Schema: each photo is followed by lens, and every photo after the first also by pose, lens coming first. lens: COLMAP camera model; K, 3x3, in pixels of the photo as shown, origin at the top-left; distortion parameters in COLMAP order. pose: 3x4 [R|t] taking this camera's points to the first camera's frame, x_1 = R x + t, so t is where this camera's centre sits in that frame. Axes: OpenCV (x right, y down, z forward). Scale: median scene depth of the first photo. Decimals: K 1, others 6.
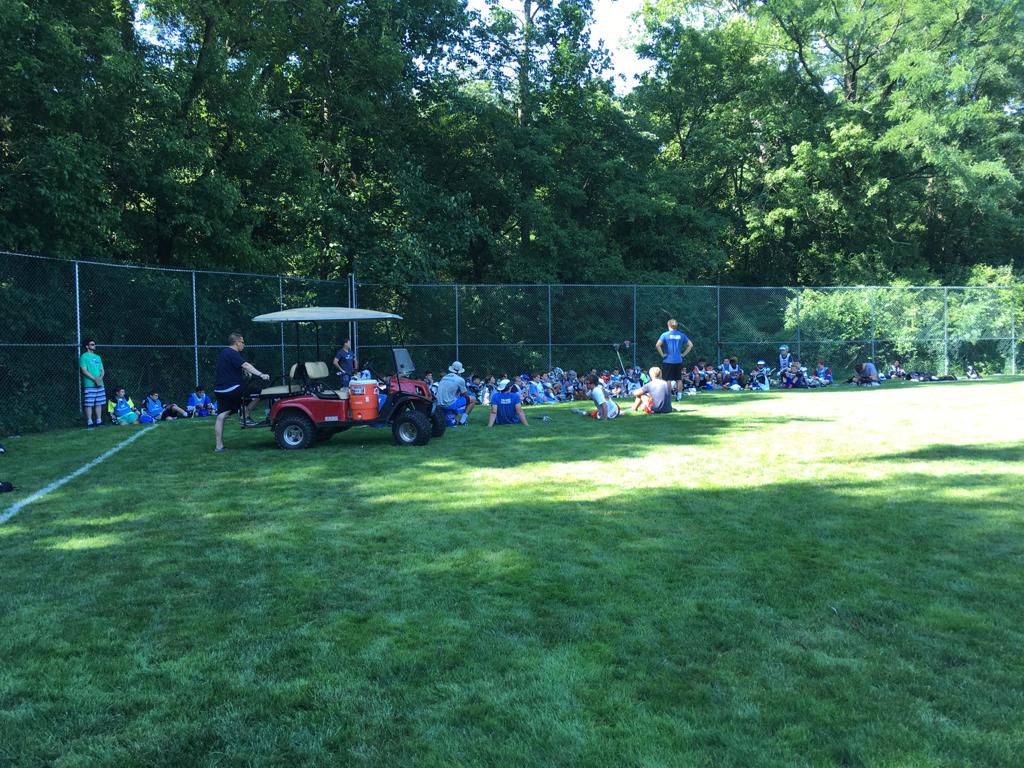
lens RADIAL K [[866.8, 0, 512.0], [0, 866.8, 384.0], [0, 0, 1]] dist [-0.004315, -0.009049]
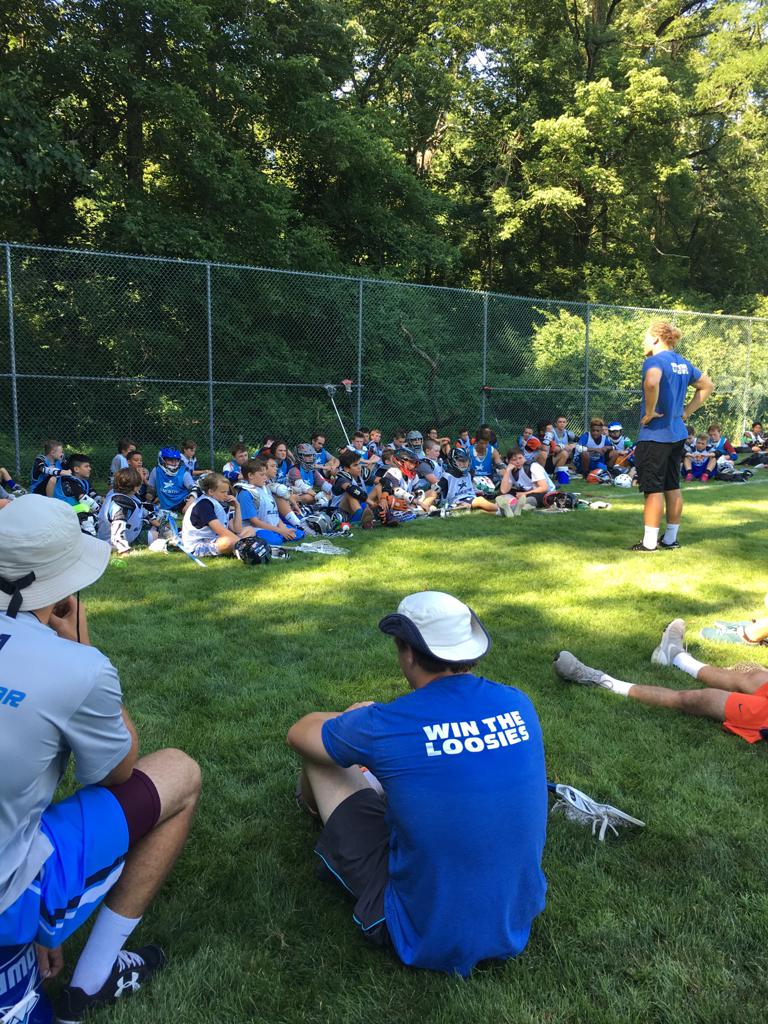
lens RADIAL K [[866.8, 0, 385.5], [0, 866.8, 516.7], [0, 0, 1]] dist [-0.004315, -0.009049]
pose [[0.941434, -0.016986, 0.336769, -0.030082], [-0.019933, 0.994181, 0.105865, -0.020702], [-0.336608, -0.106378, 0.935617, 0.436801]]
